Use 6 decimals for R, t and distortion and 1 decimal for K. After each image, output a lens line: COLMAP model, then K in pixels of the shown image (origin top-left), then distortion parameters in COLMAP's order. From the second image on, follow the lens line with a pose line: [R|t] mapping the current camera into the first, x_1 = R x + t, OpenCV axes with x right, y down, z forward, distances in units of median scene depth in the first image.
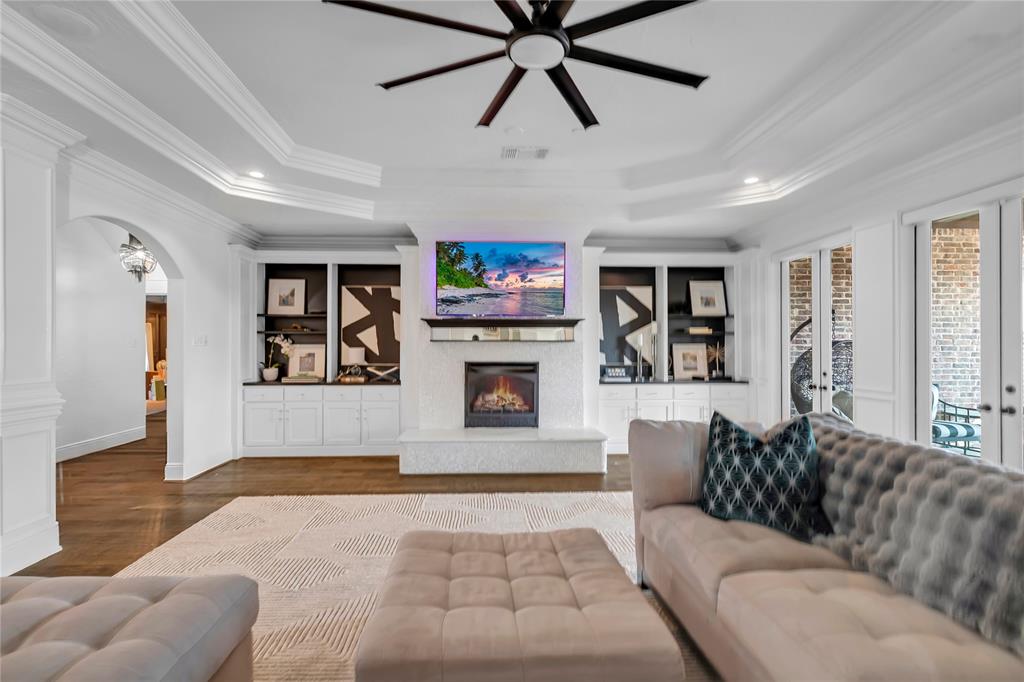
lens RADIAL K [[476.1, 0, 508.3], [0, 476.1, 339.7], [0, 0, 1]] dist [-0.005821, 0.001283]
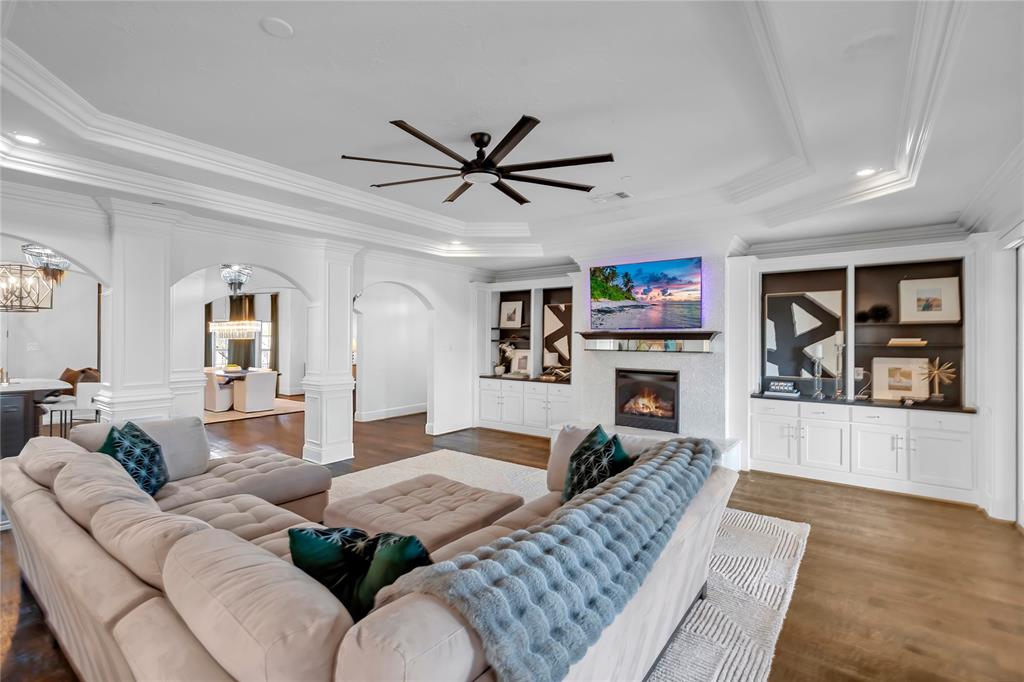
lens RADIAL K [[476.1, 0, 520.2], [0, 476.1, 335.4], [0, 0, 1]] dist [-0.005821, 0.001283]
pose [[0.766860, 0.001326, -0.641813, 0.445863], [0.003588, 0.999973, 0.006353, -0.040127], [0.641804, -0.007175, 0.766835, -0.038188]]
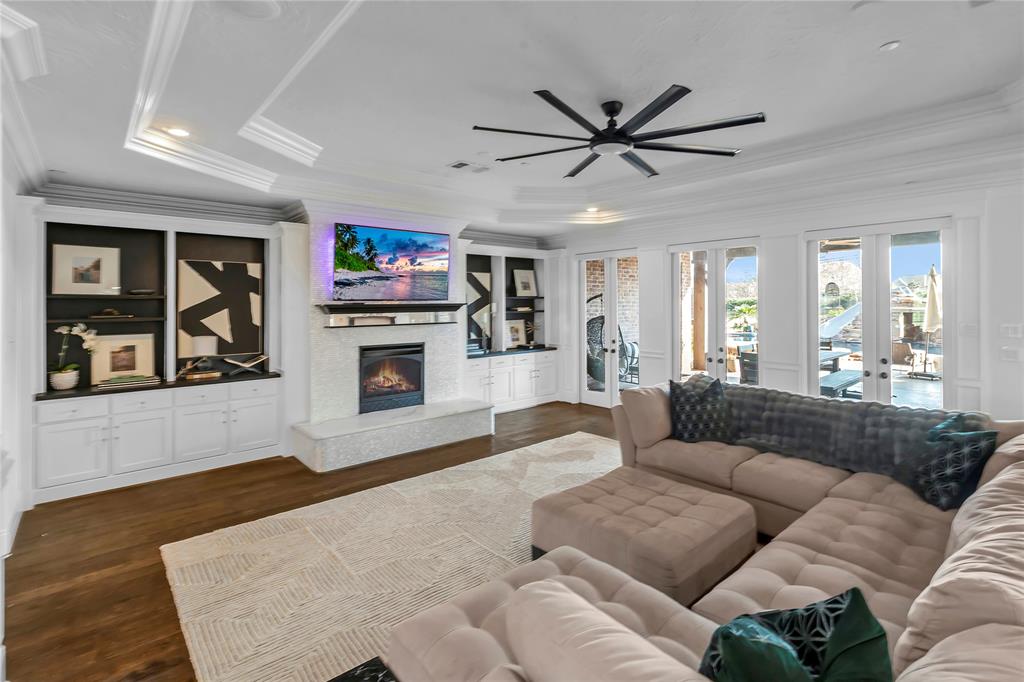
lens RADIAL K [[476.1, 0, 529.8], [0, 476.1, 295.1], [0, 0, 1]] dist [-0.005821, 0.001283]
pose [[0.775250, 0.007809, 0.631607, -0.409141], [-0.006149, 0.999969, -0.004816, -0.054459], [-0.631625, -0.000150, 0.775274, 0.012568]]
